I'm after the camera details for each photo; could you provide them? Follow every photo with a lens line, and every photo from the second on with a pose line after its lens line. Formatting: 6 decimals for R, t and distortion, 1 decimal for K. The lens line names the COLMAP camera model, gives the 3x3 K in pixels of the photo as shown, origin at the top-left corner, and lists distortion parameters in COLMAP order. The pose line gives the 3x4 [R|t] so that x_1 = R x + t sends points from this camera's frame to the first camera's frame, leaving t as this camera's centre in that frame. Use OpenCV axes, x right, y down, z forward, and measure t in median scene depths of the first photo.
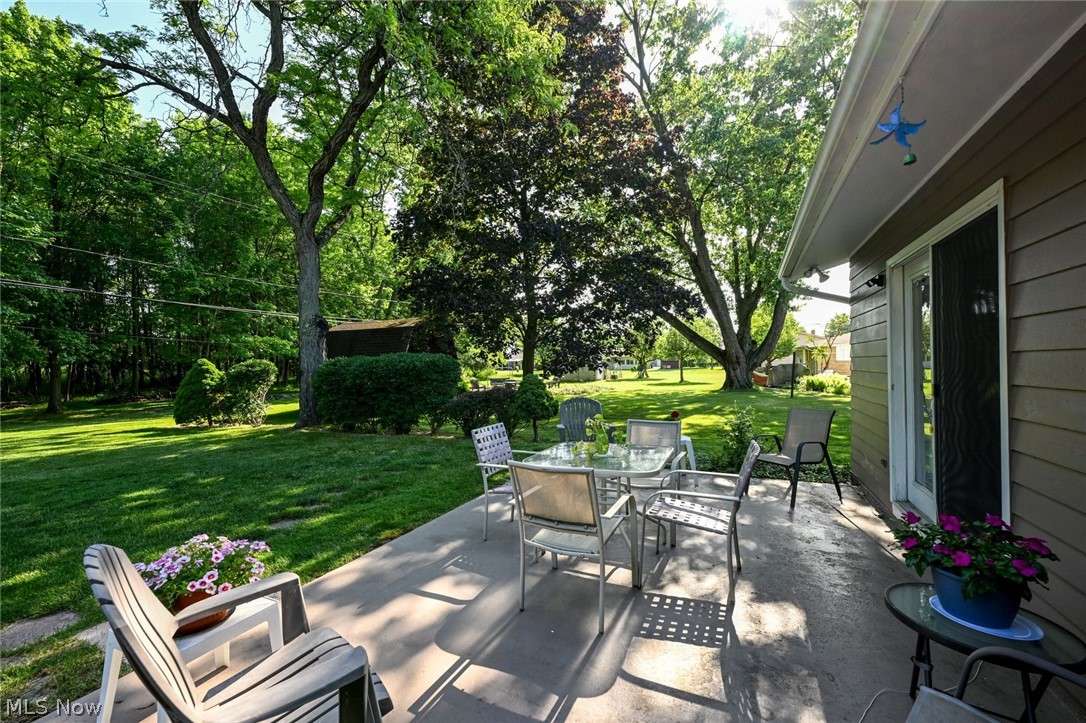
lens RADIAL K [[432.1, 0, 543.7], [0, 432.1, 363.2], [0, 0, 1]] dist [0.000414, -0.000037]
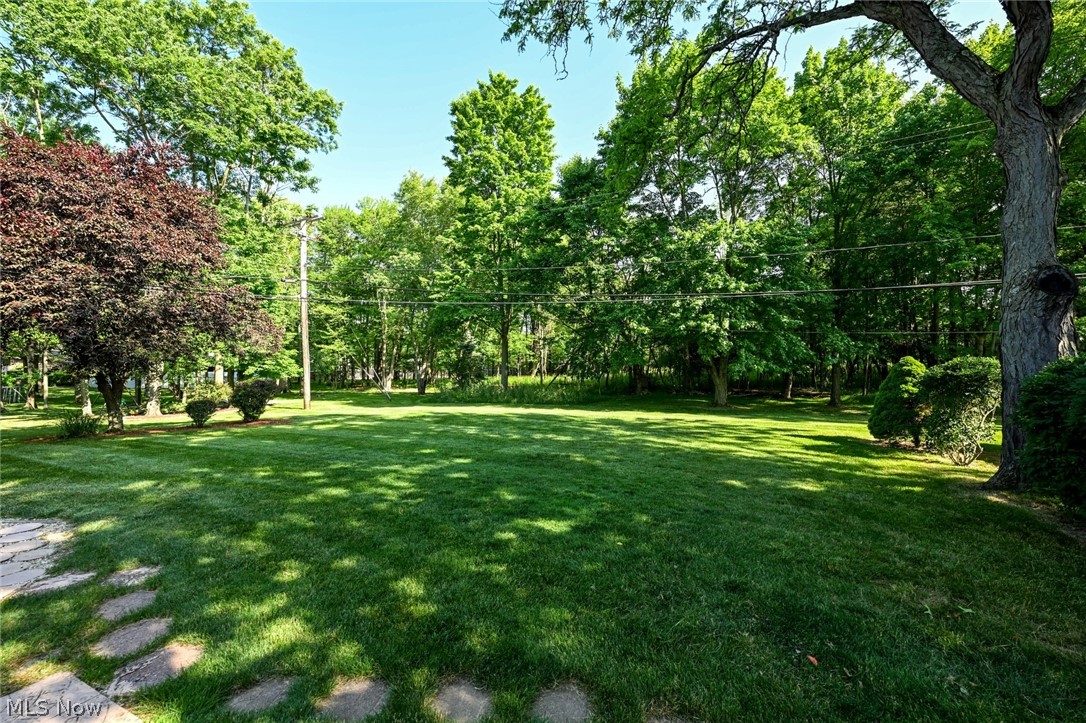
lens RADIAL K [[432.1, 0, 543.7], [0, 432.1, 363.2], [0, 0, 1]] dist [0.000414, -0.000037]
pose [[-0.021143, 0.007205, -0.999751, -0.029648], [0.009140, 0.999934, 0.007013, -0.009629], [0.999735, -0.008990, -0.021207, 0.395509]]
